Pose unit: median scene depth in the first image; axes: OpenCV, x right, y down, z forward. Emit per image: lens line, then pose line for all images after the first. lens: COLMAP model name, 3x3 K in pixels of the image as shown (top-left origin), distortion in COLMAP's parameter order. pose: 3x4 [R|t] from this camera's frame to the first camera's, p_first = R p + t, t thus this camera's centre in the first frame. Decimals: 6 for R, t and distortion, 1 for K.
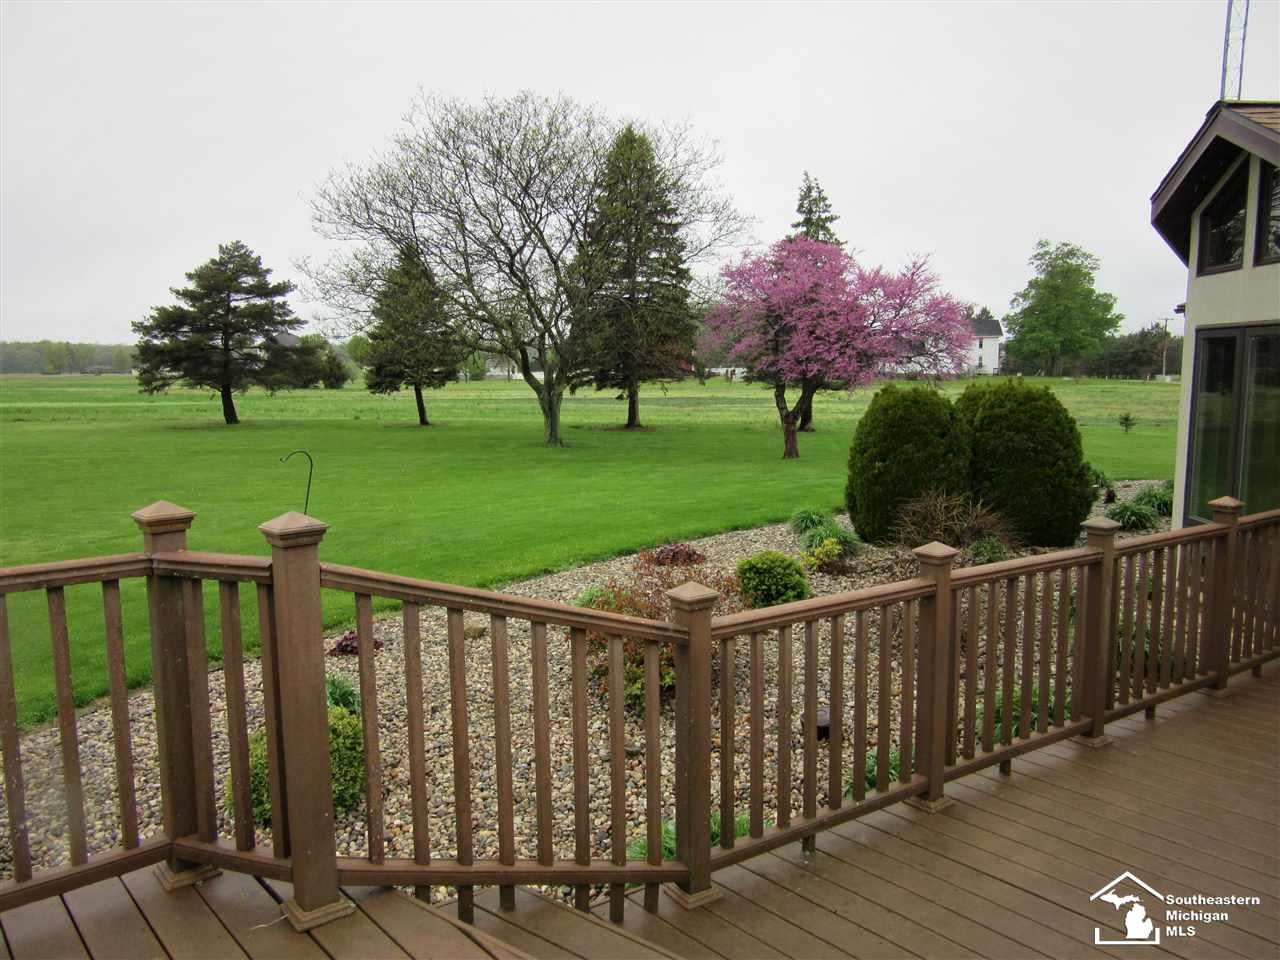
lens RADIAL K [[952.0, 0, 640.0], [0, 952.0, 480.0], [0, 0, 1]] dist [-0.004717, -0.001554]
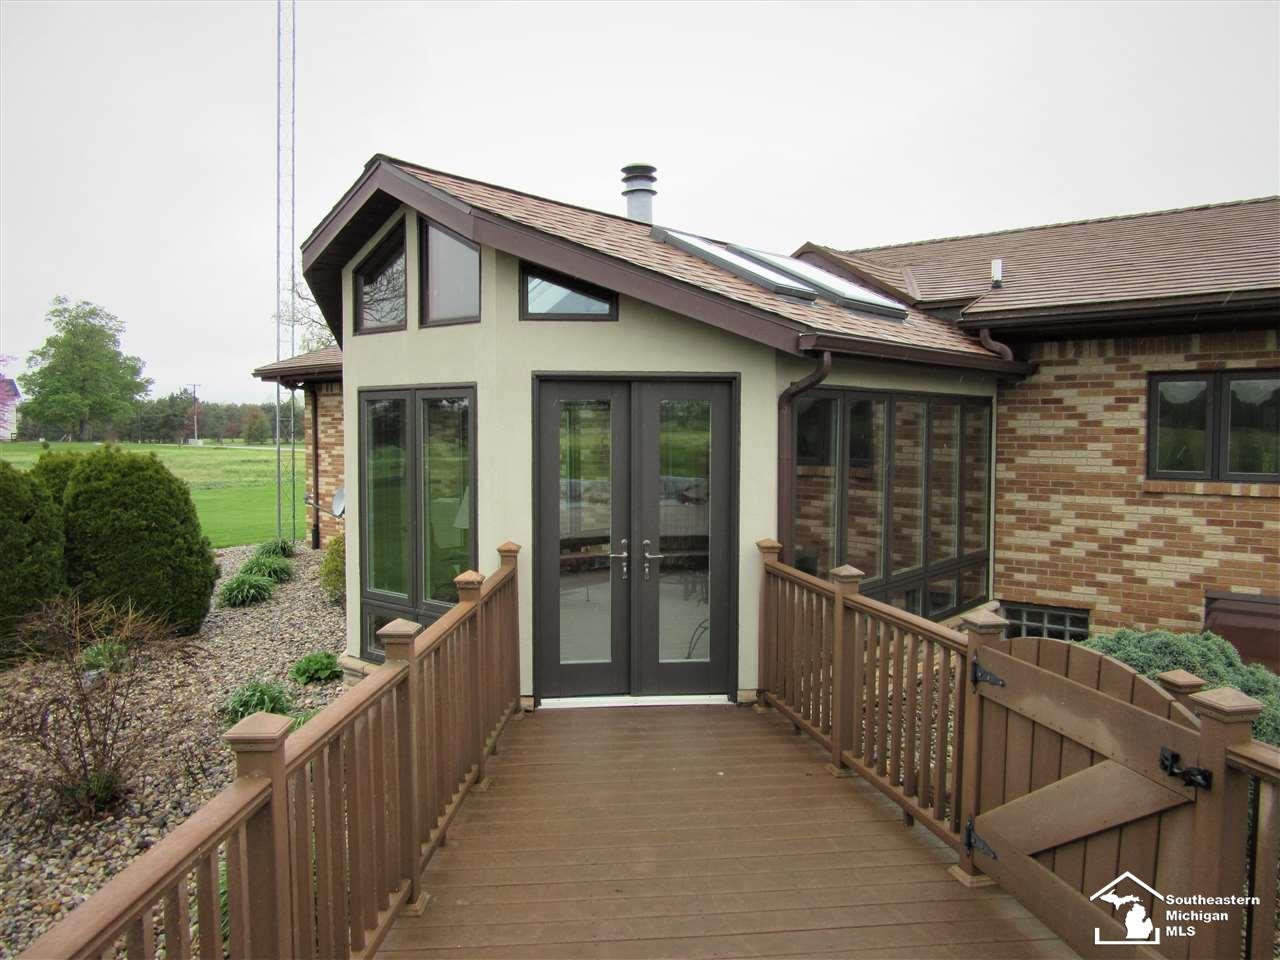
lens RADIAL K [[952.0, 0, 640.0], [0, 952.0, 480.0], [0, 0, 1]] dist [-0.004717, -0.001554]
pose [[0.588488, -0.042515, 0.807387, -0.009687], [0.096563, 0.995164, -0.017981, -0.014404], [-0.802719, 0.088545, 0.589748, 0.122067]]
